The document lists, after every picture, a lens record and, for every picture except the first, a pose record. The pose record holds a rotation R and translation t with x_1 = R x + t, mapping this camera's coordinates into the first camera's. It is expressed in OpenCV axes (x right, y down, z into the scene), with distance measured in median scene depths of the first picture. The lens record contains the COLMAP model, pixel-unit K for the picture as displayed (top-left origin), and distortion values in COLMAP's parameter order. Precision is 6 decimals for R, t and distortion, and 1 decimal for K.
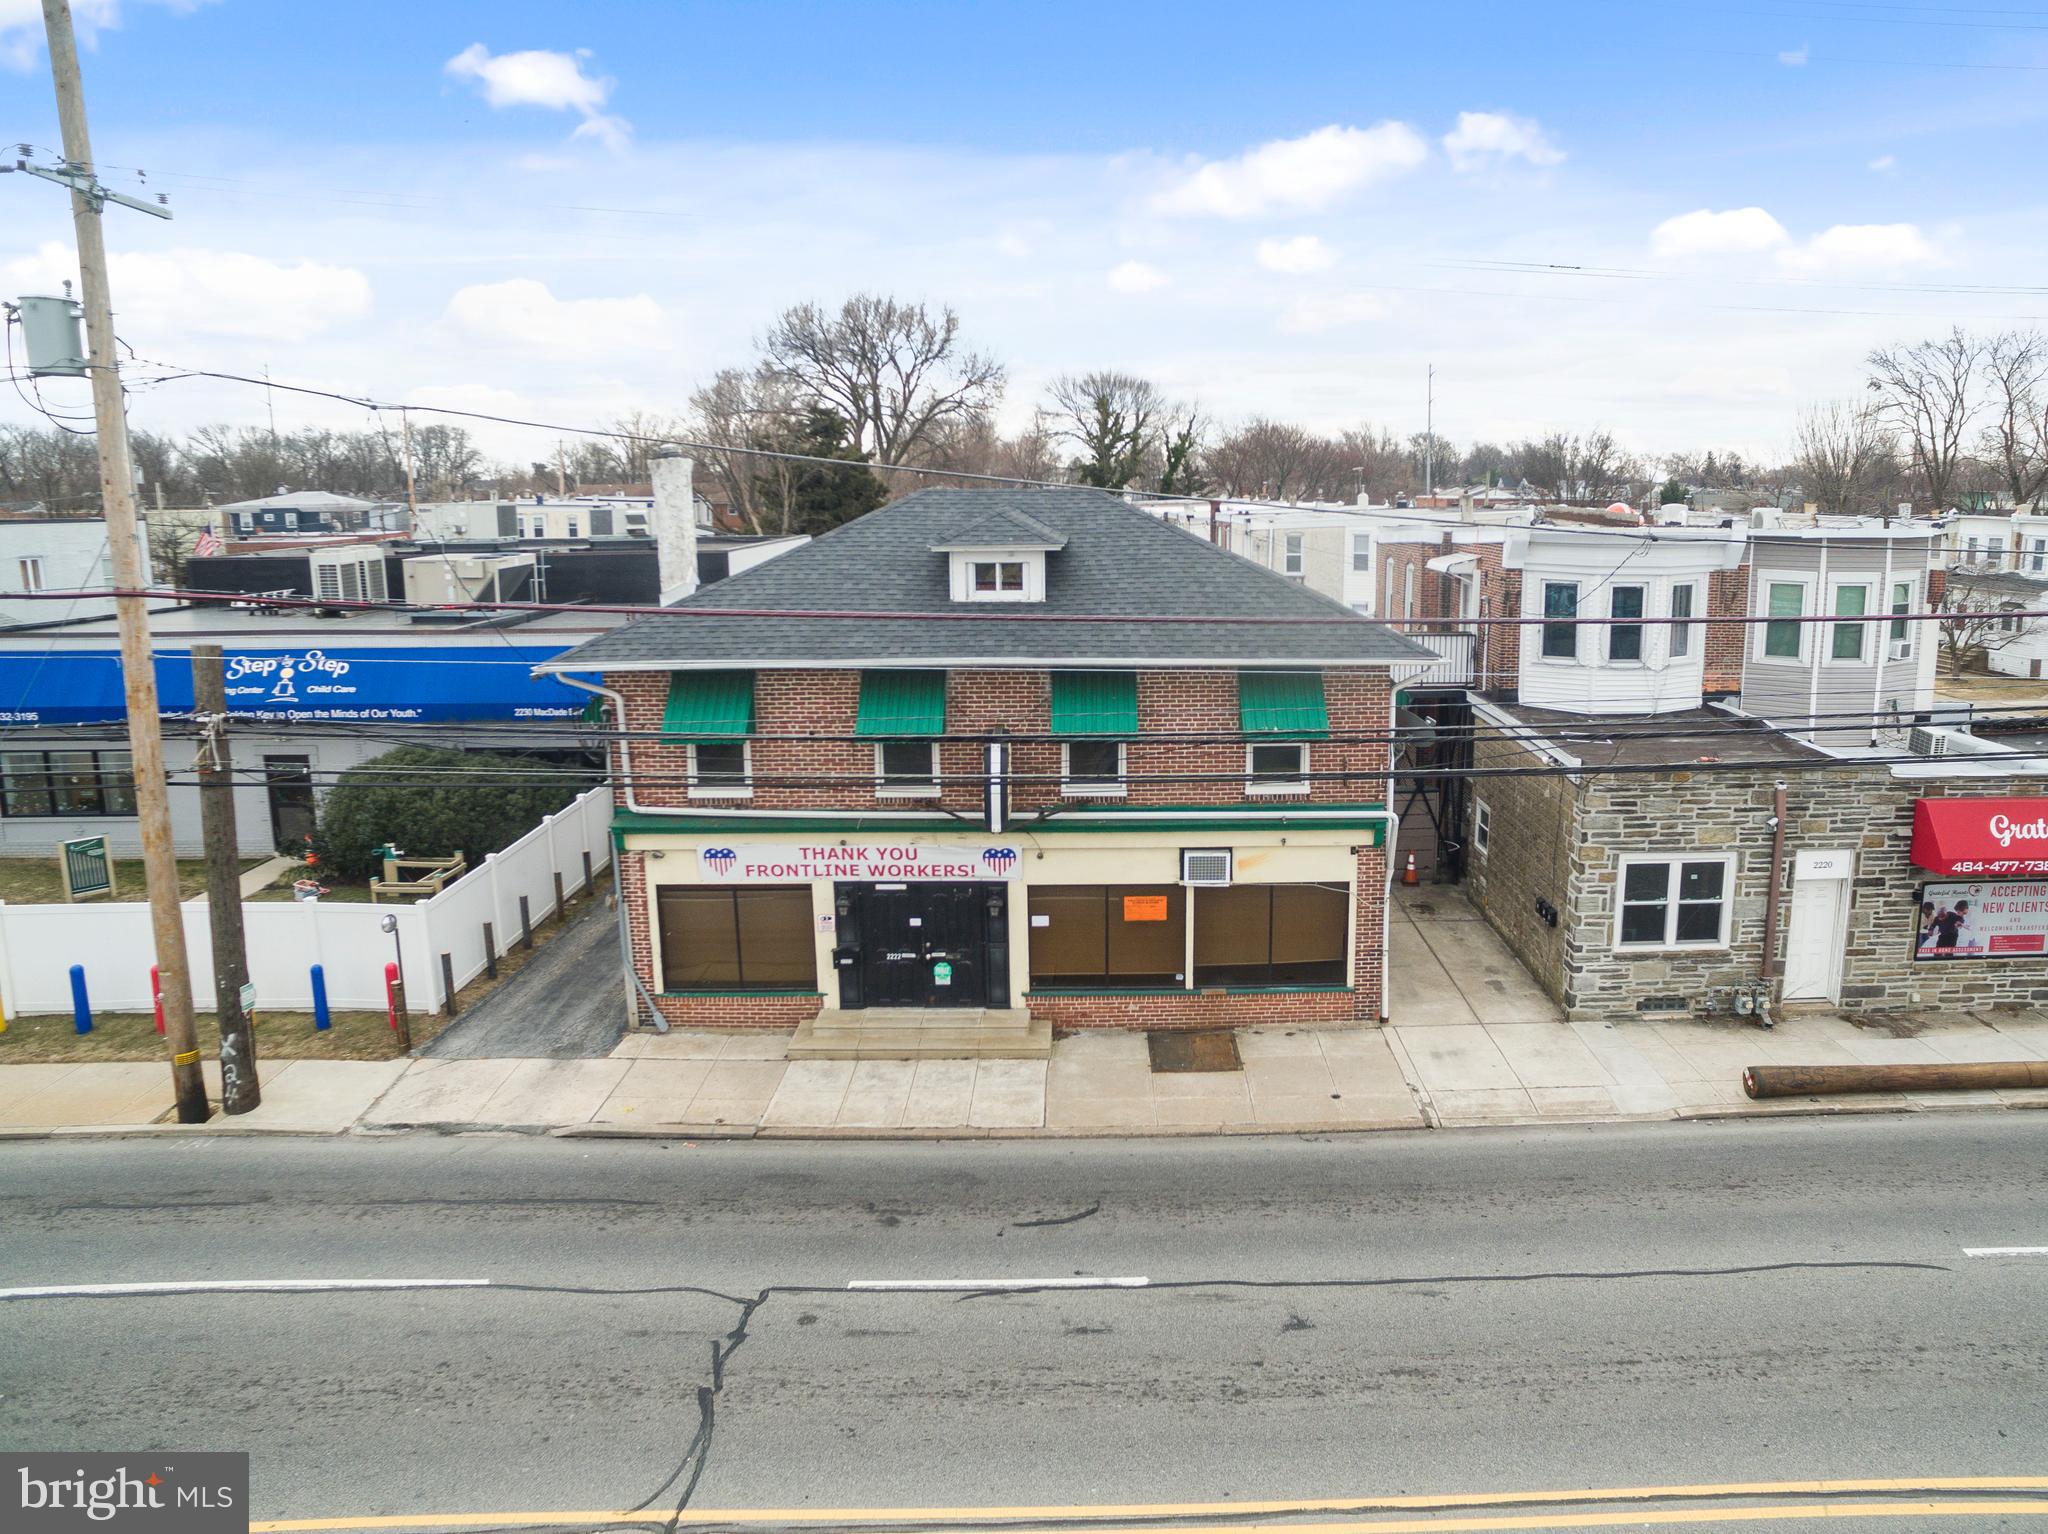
lens RADIAL K [[1295.0, 0, 1132.7], [0, 1295.0, 705.3], [0, 0, 1]] dist [-0.118000, 0.079947]
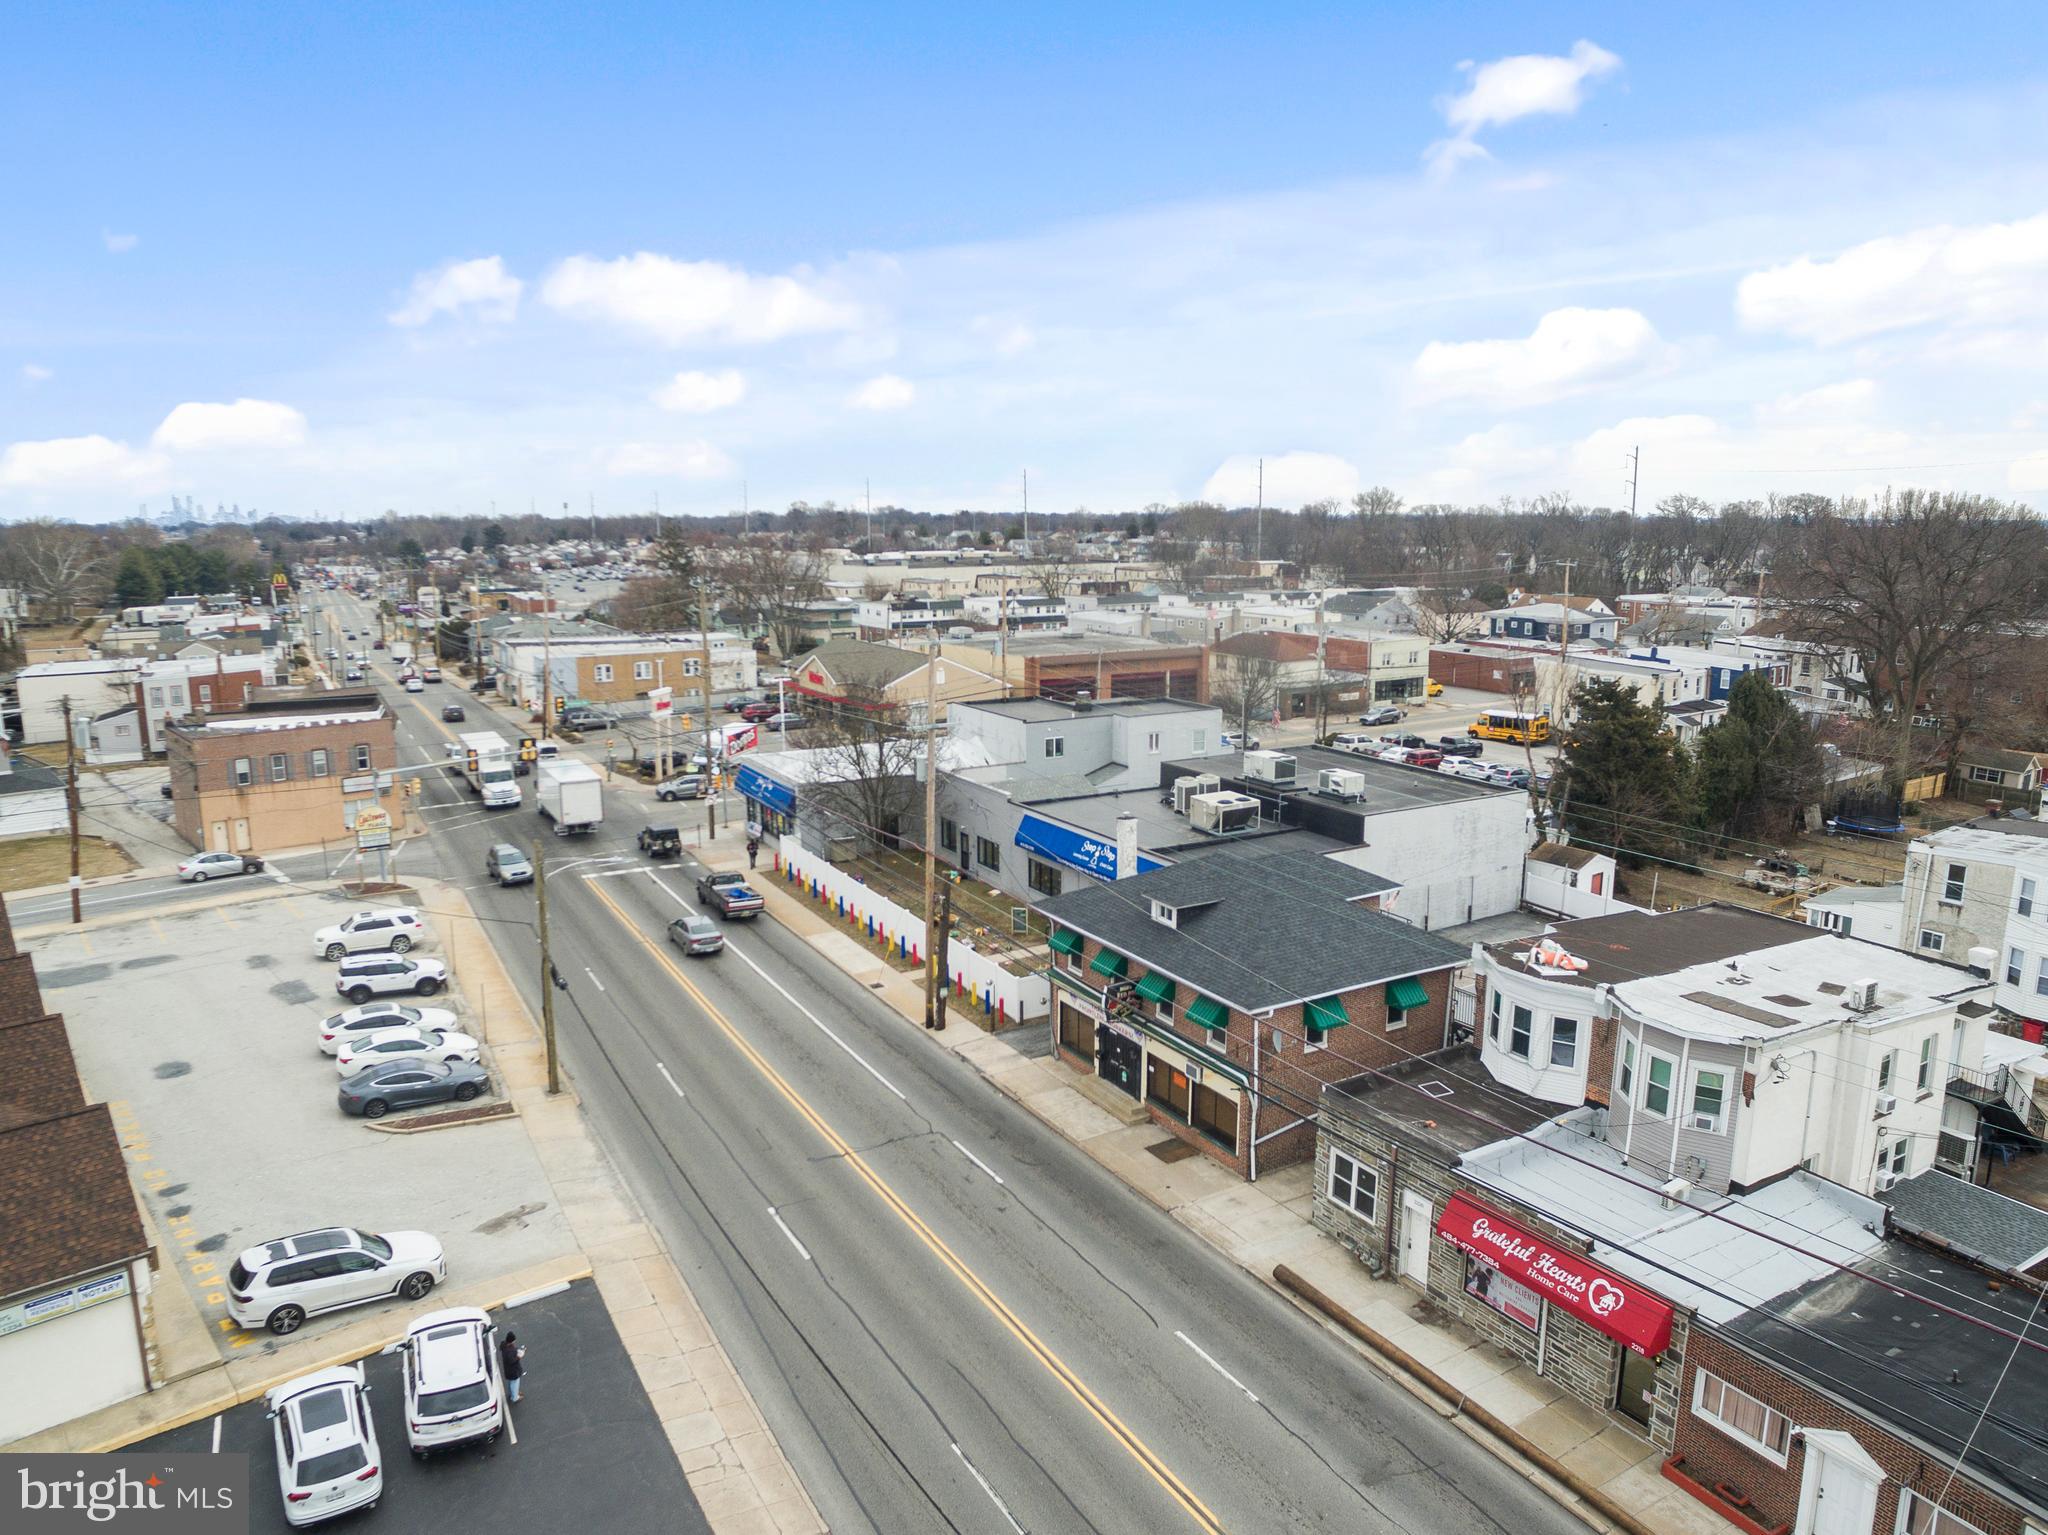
lens RADIAL K [[1375.6, 0, 1030.8], [0, 1375.6, 804.1], [0, 0, 1]] dist [-0.070162, 0.002758]
pose [[0.468879, 0.183599, -0.863970, 1.775682], [-0.143694, 0.980982, 0.130482, -0.552725], [0.871496, 0.062967, 0.486344, -0.344583]]
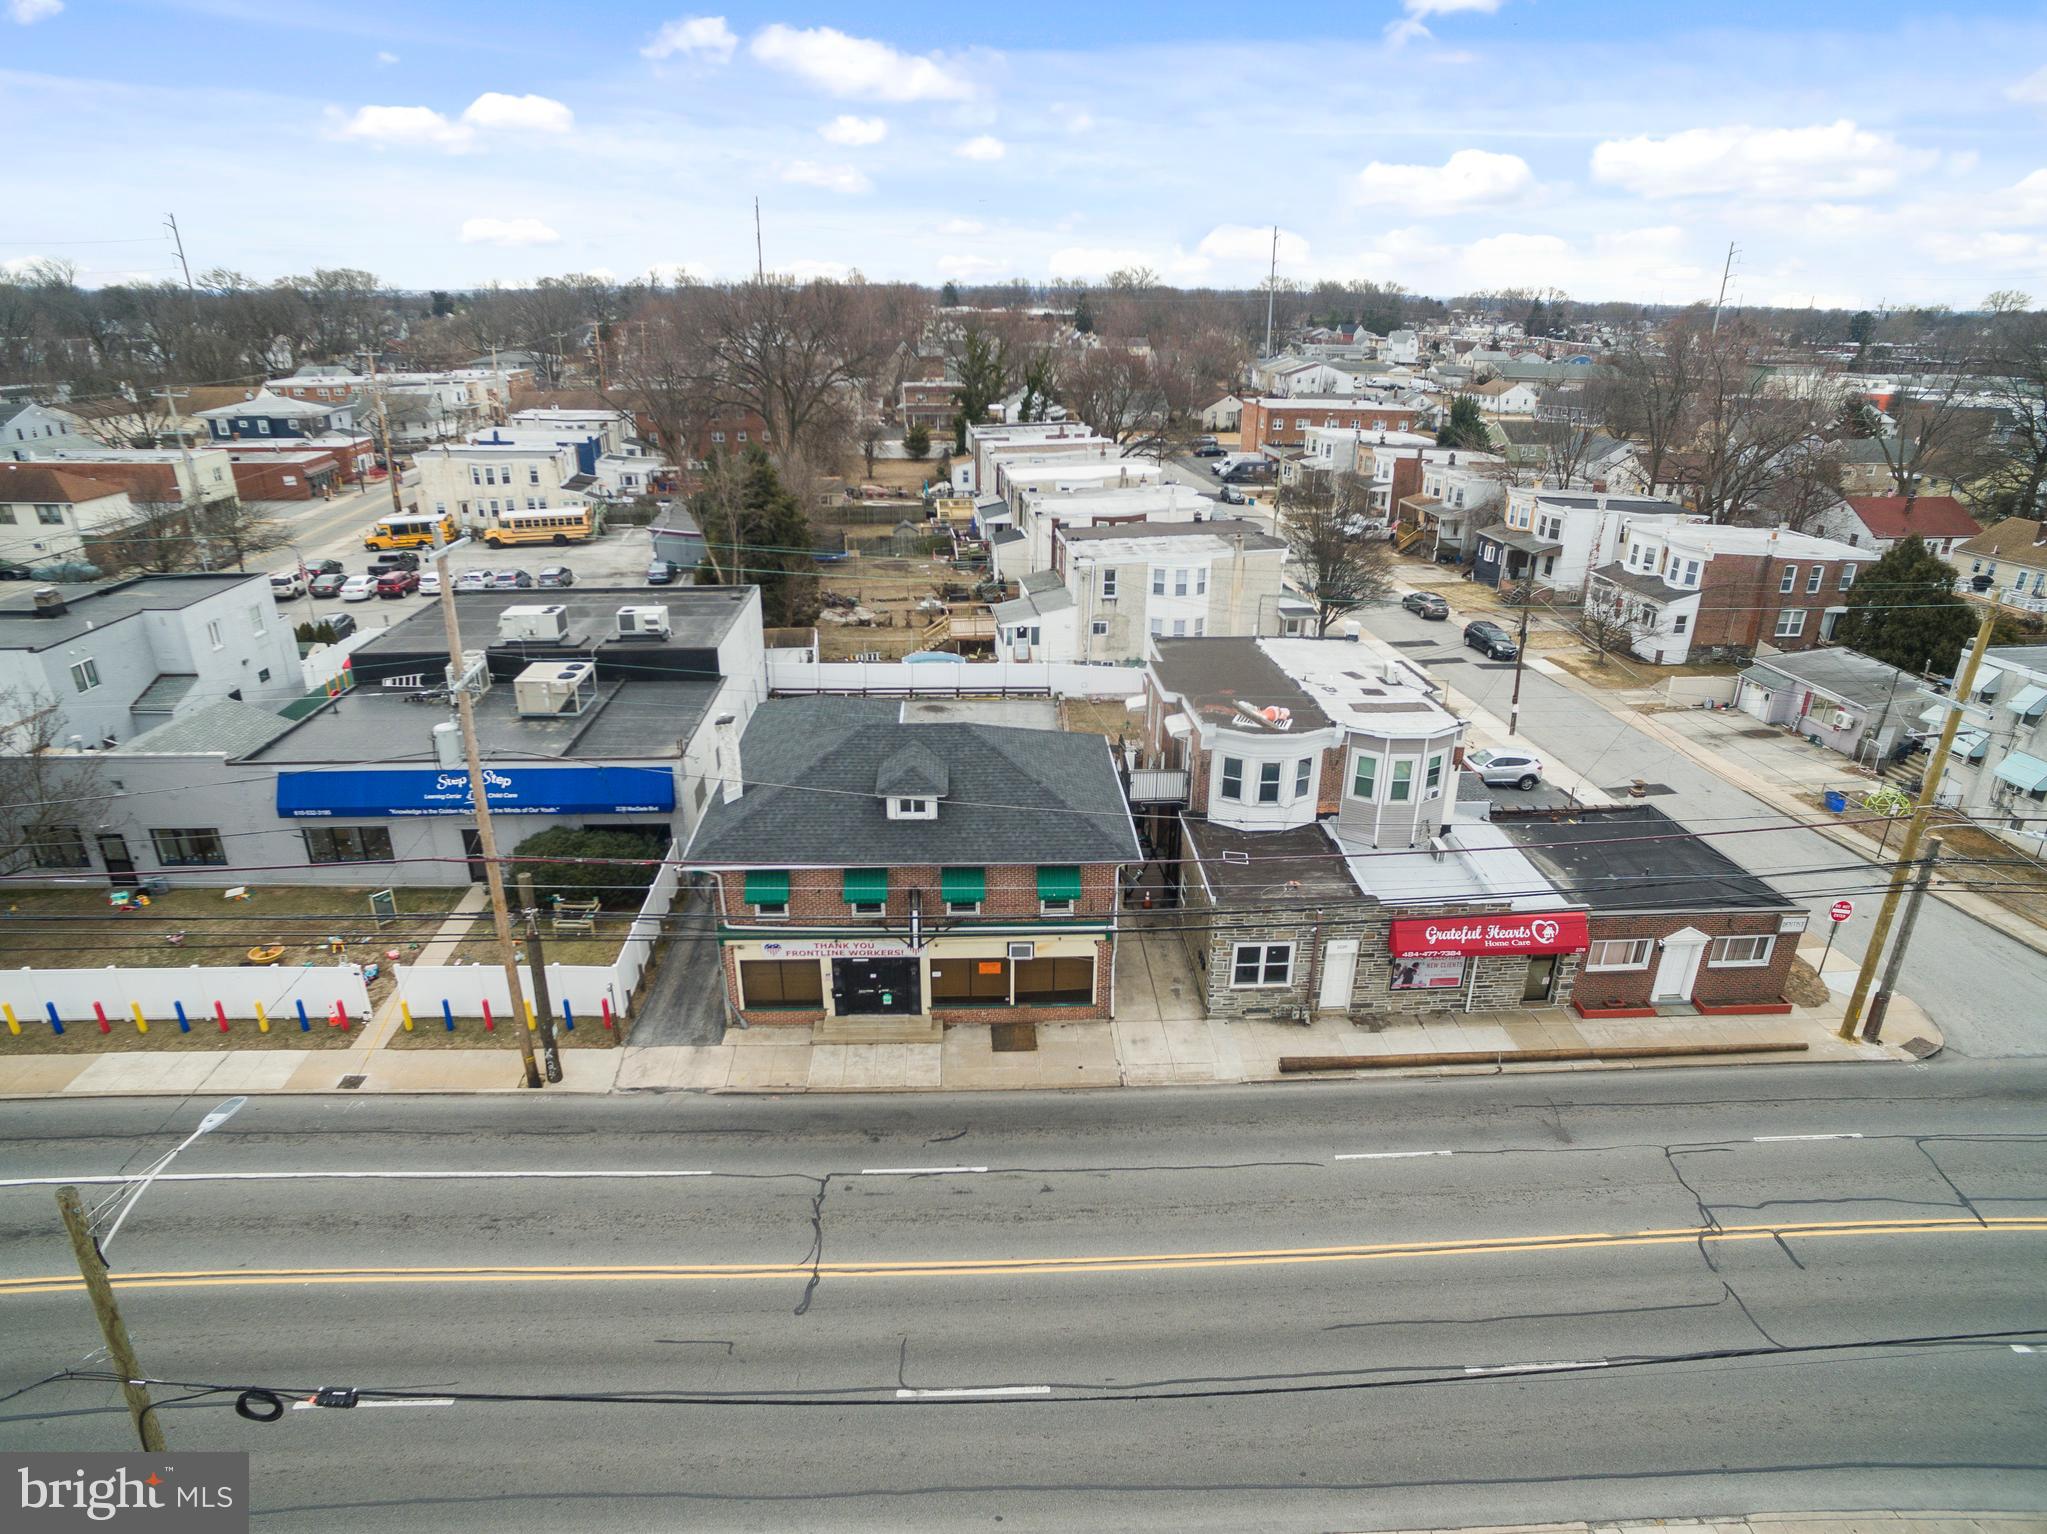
lens RADIAL K [[1186.3, 0, 1023.4], [0, 1186.3, 776.7], [0, 0, 1]] dist [-0.129261, 0.096460]
pose [[0.999804, 0.002622, 0.019647, 0.024775], [-0.007125, 0.972496, 0.232812, -0.549768], [-0.018496, -0.232906, 0.972323, -0.688864]]
